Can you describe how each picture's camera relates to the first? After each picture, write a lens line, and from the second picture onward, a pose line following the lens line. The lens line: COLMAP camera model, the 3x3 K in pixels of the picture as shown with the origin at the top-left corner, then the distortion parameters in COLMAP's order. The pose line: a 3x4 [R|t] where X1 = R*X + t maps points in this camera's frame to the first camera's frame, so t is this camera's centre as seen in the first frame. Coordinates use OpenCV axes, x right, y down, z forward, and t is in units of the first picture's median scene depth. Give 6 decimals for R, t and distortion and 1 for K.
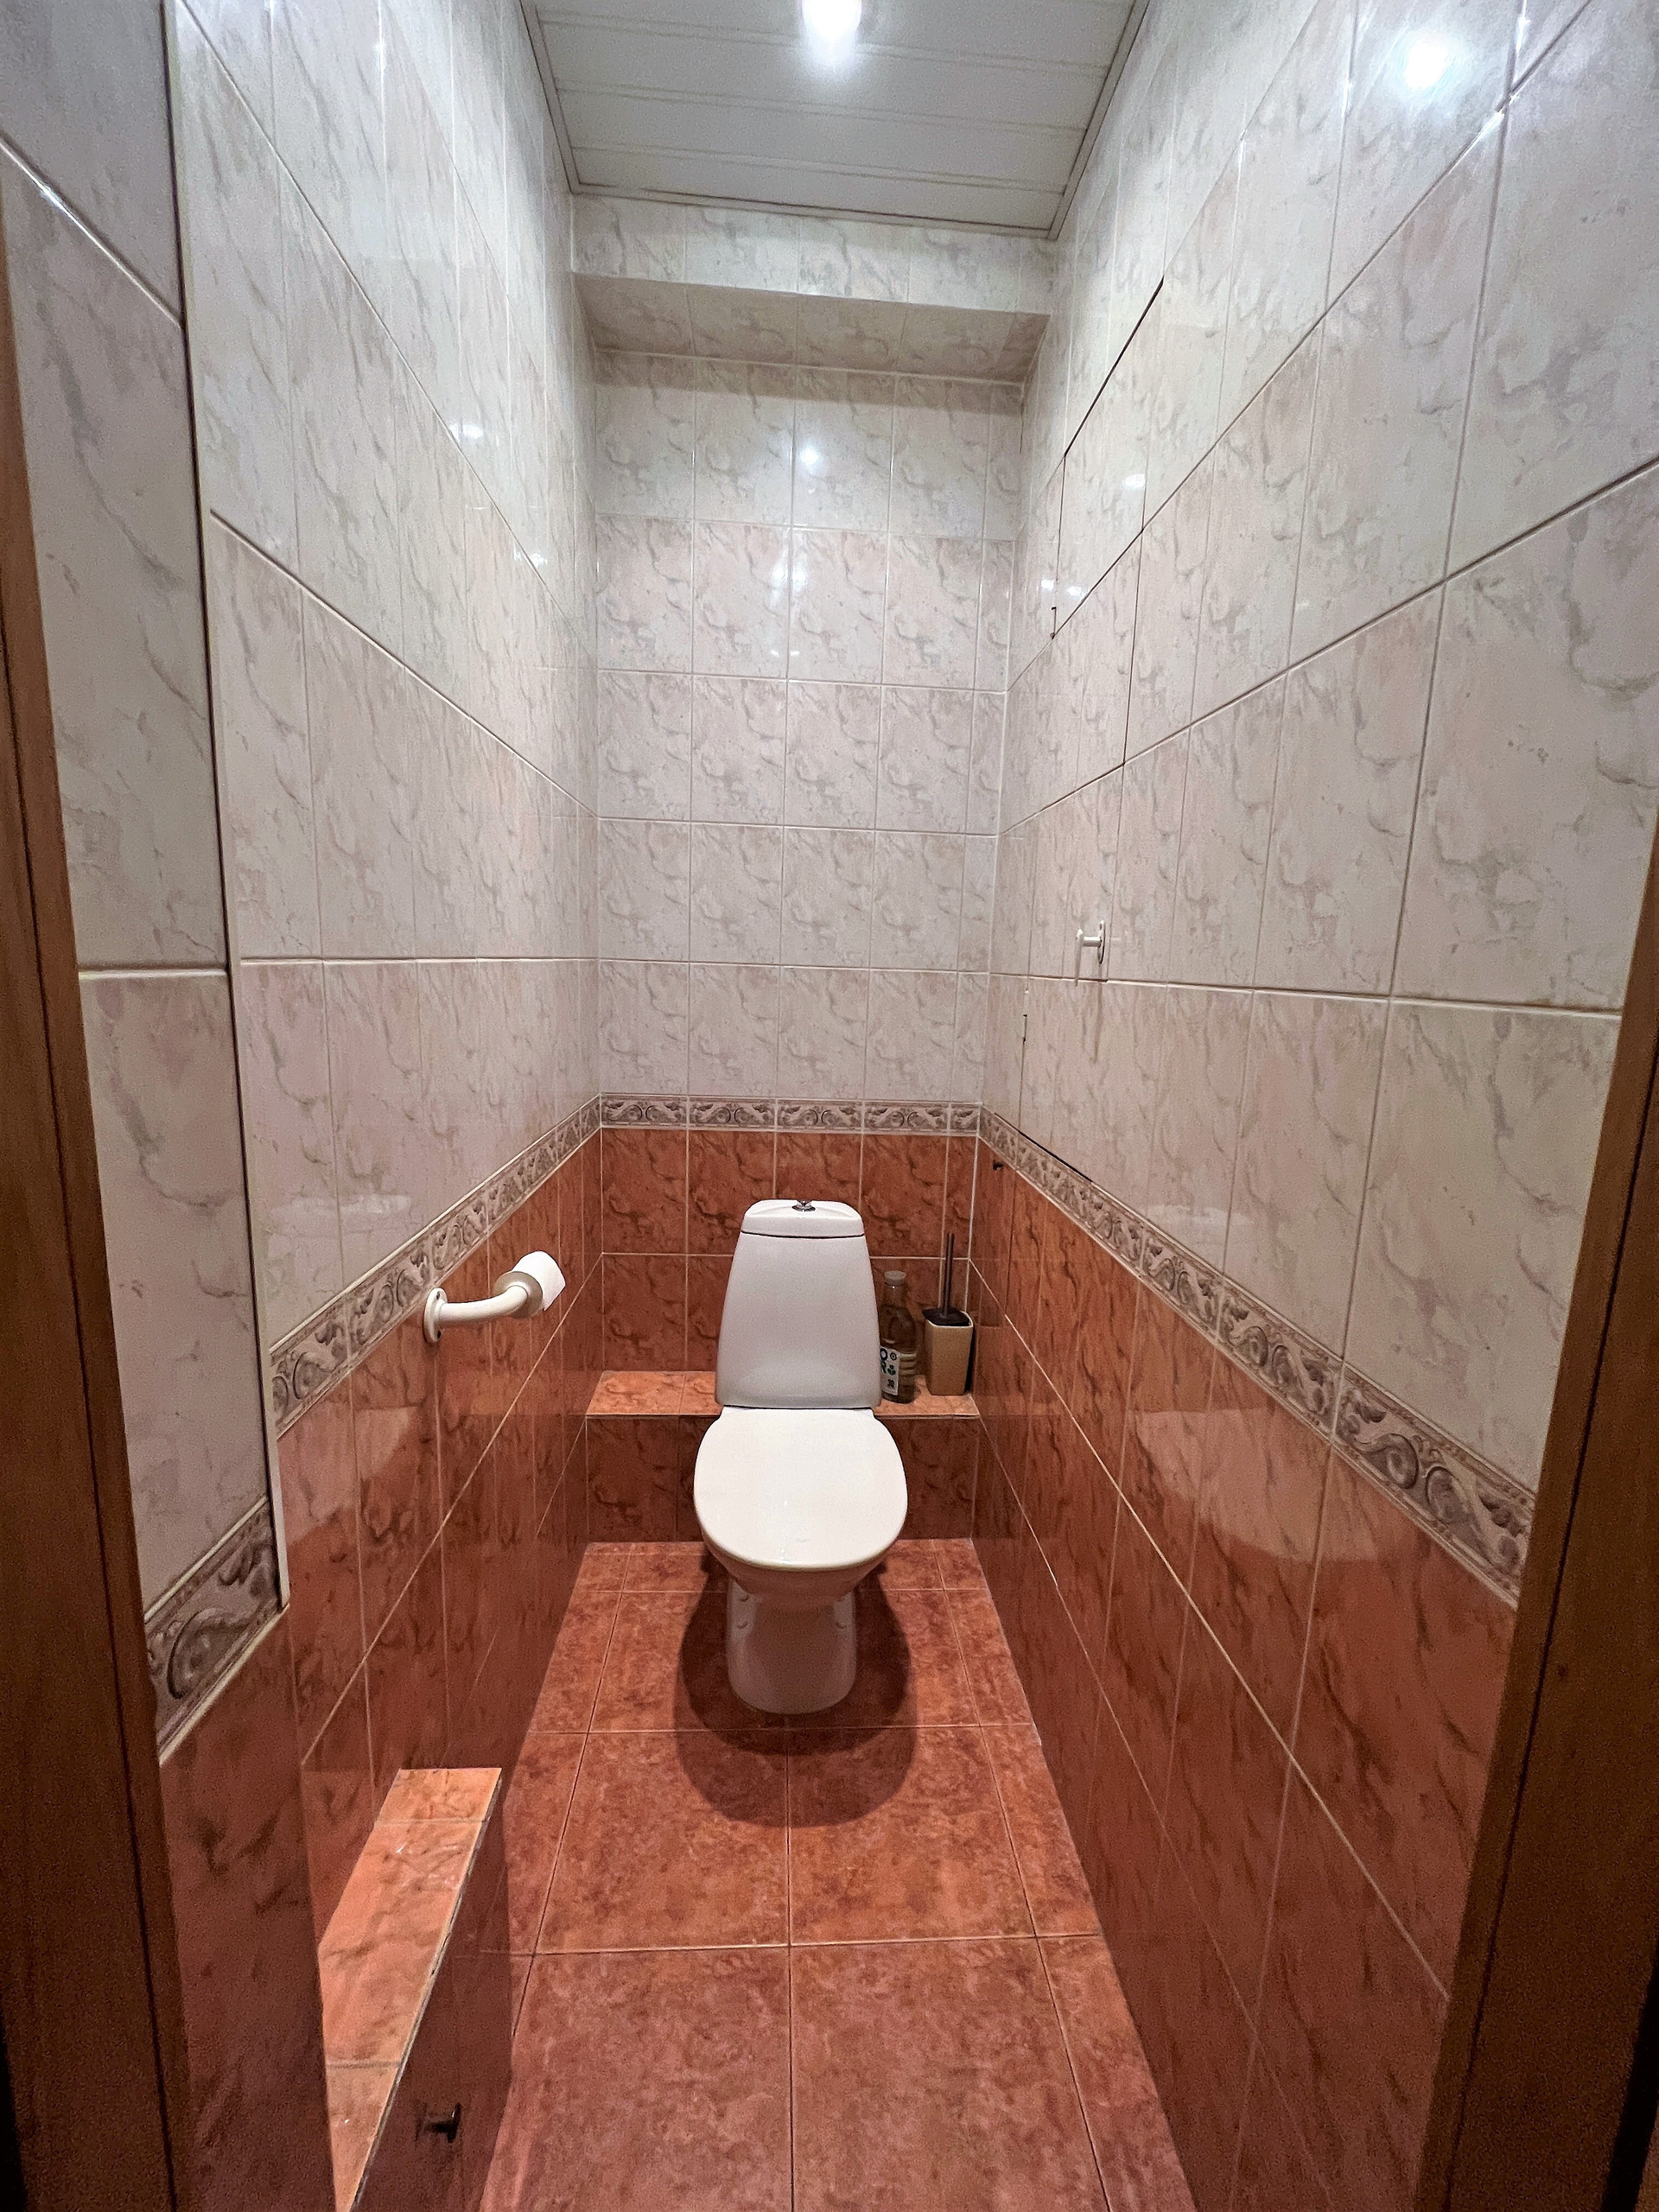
lens RADIAL K [[882.9, 0, 826.4], [0, 882.9, 1100.6], [0, 0, 1]] dist [-0.002090, 0.000957]
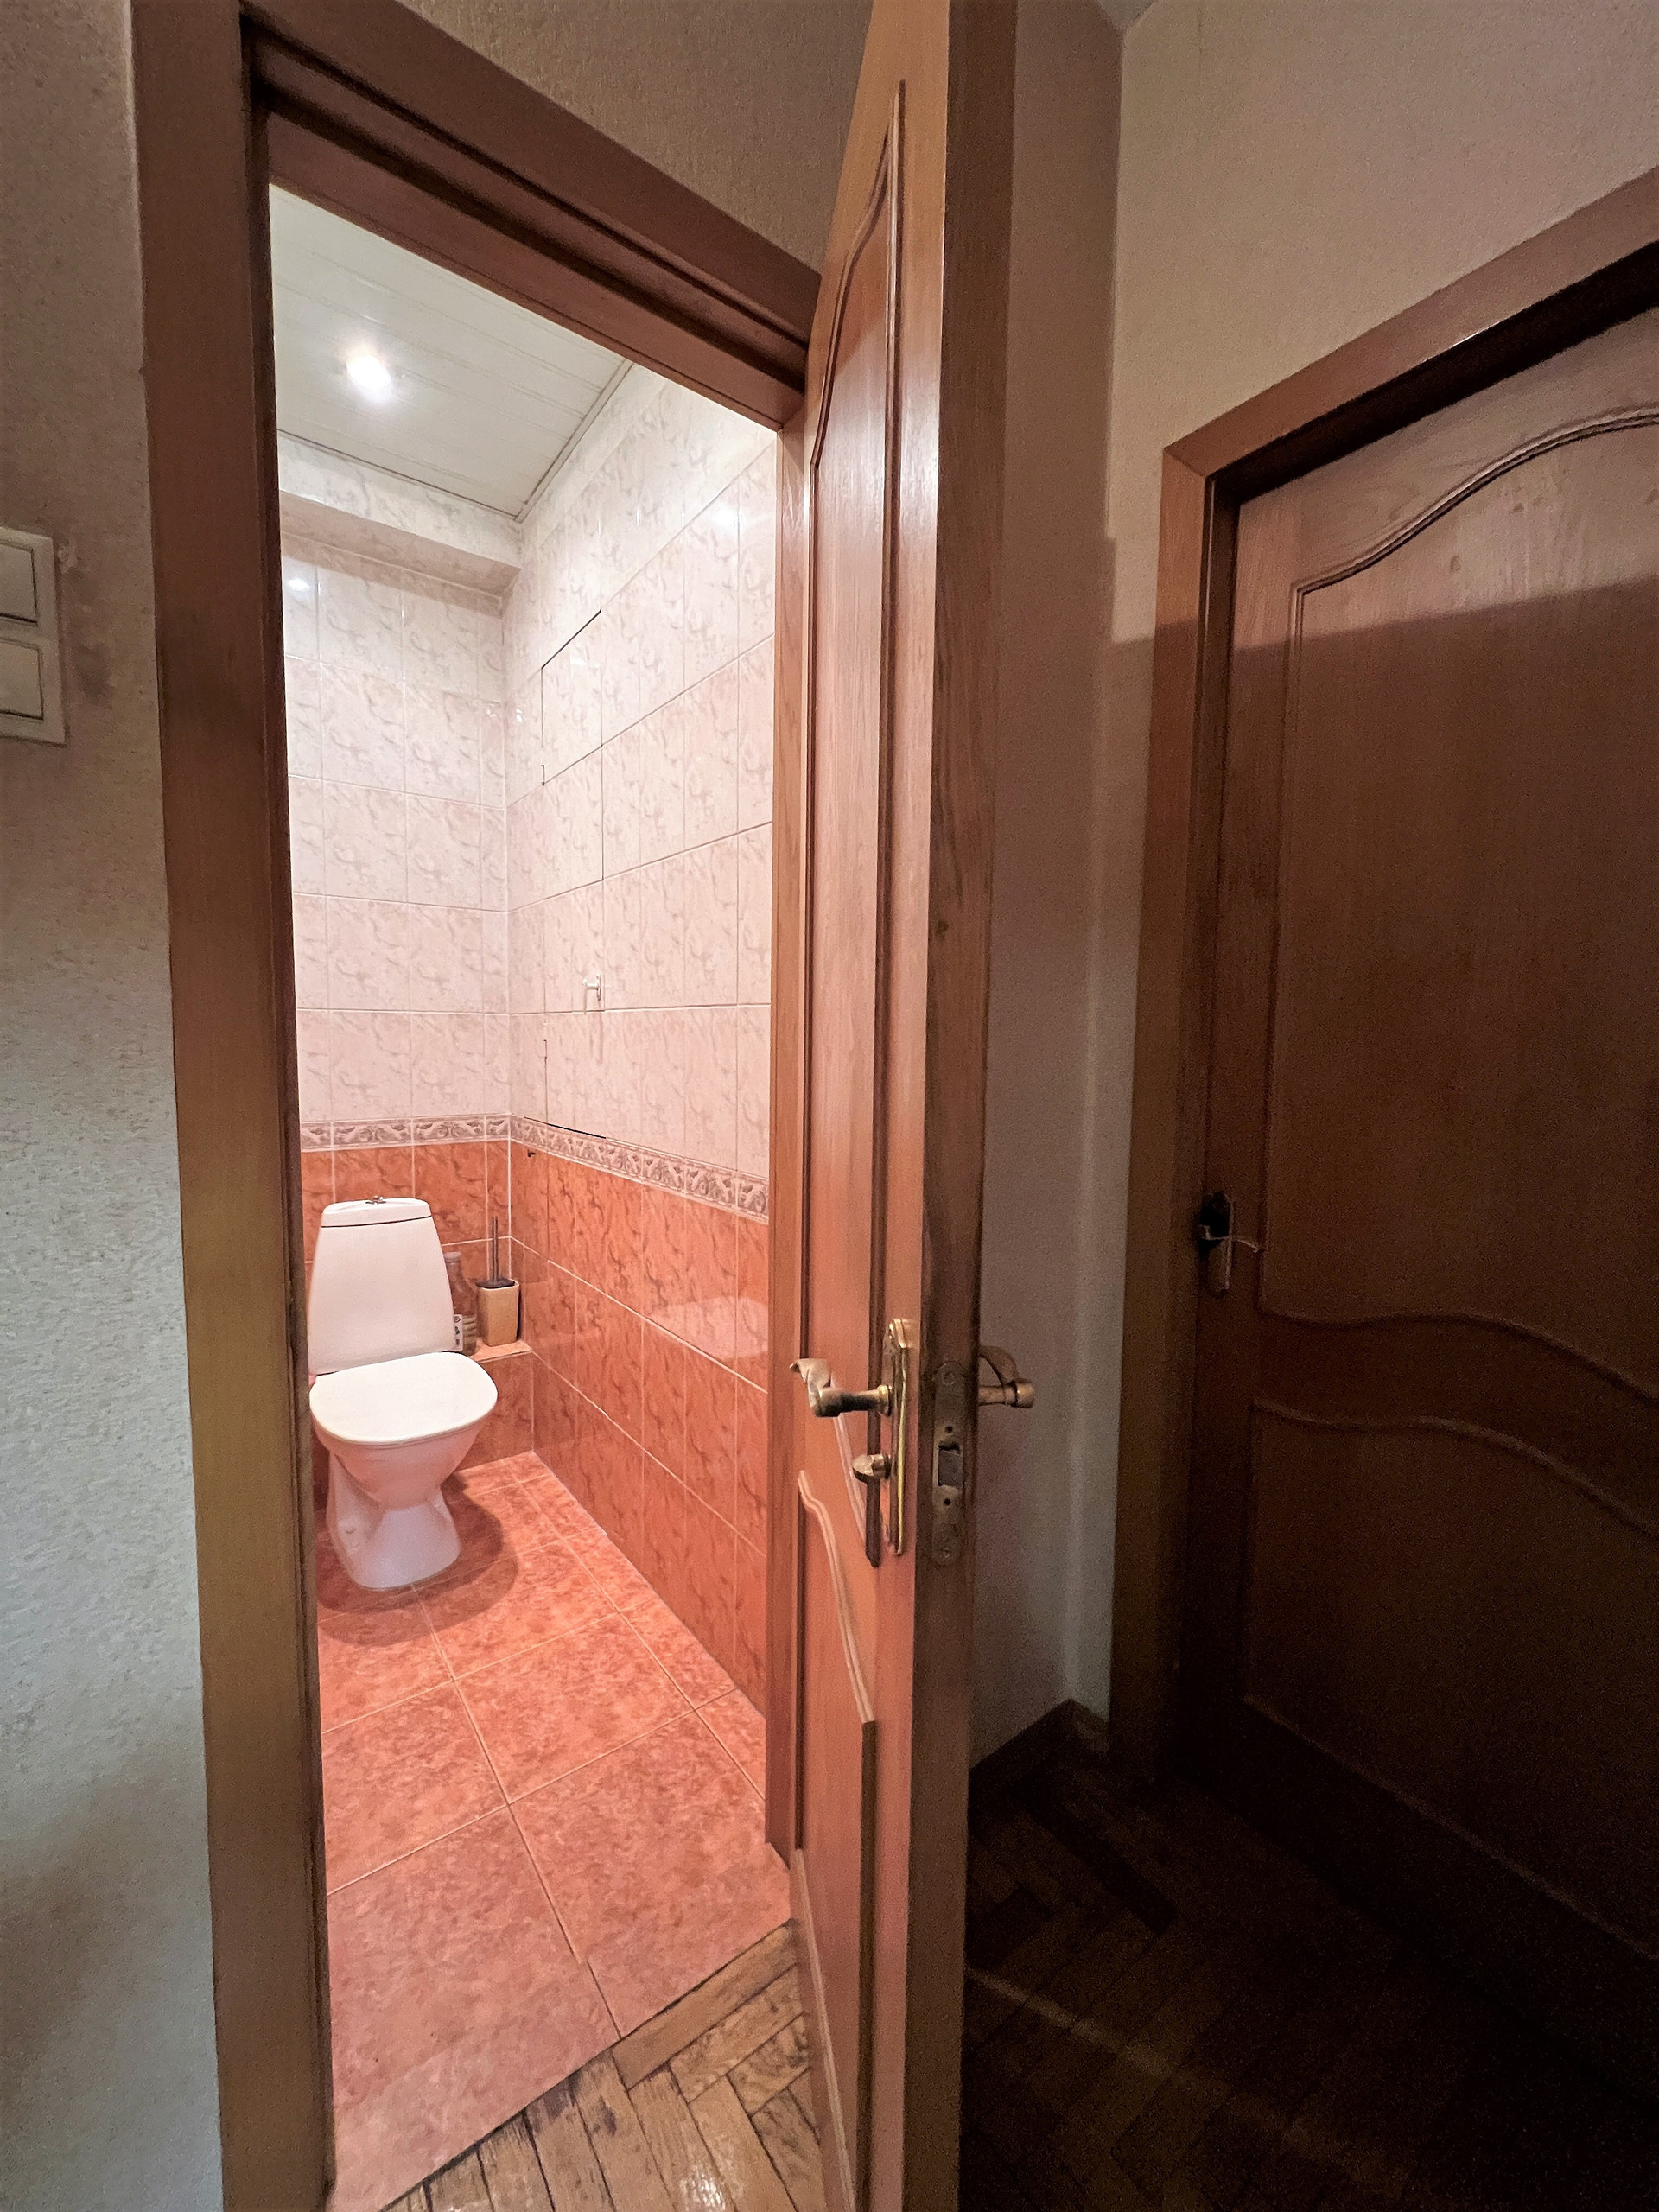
lens RADIAL K [[882.9, 0, 826.4], [0, 882.9, 1100.6], [0, 0, 1]] dist [-0.002090, 0.000957]
pose [[0.833214, -0.064863, 0.549133, -0.191762], [0.102172, 0.994055, -0.037611, 0.103422], [-0.543429, 0.087444, 0.834888, -0.440719]]
